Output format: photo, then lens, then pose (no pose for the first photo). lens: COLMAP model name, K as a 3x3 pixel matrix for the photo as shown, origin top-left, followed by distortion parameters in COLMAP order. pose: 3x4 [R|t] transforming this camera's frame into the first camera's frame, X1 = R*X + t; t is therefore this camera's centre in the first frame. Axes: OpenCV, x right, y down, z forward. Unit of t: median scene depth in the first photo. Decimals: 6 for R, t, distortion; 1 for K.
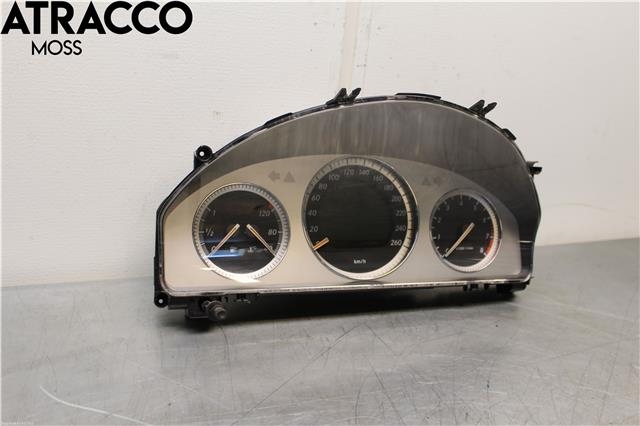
lens RADIAL K [[614.1, 0, 322.1], [0, 614.1, 215.7], [0, 0, 1]] dist [-0.080317, 0.000000]
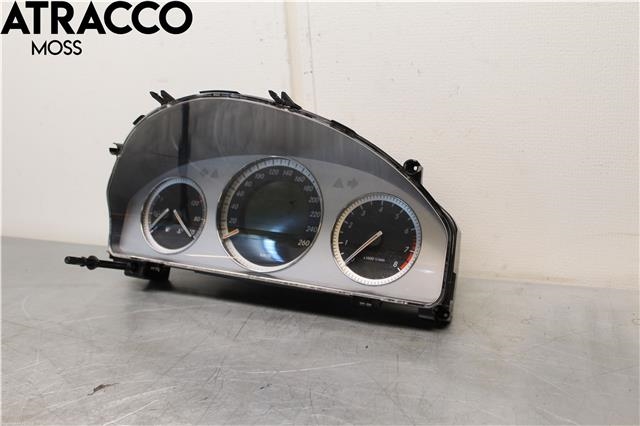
lens RADIAL K [[614.1, 0, 319.9], [0, 614.1, 213.6], [0, 0, 1]] dist [-0.080317, 0.000000]
pose [[0.699564, 0.055139, -0.712439, 0.848550], [-0.110688, 0.993346, -0.031808, 0.025541], [0.705945, 0.101110, 0.701012, 0.310396]]
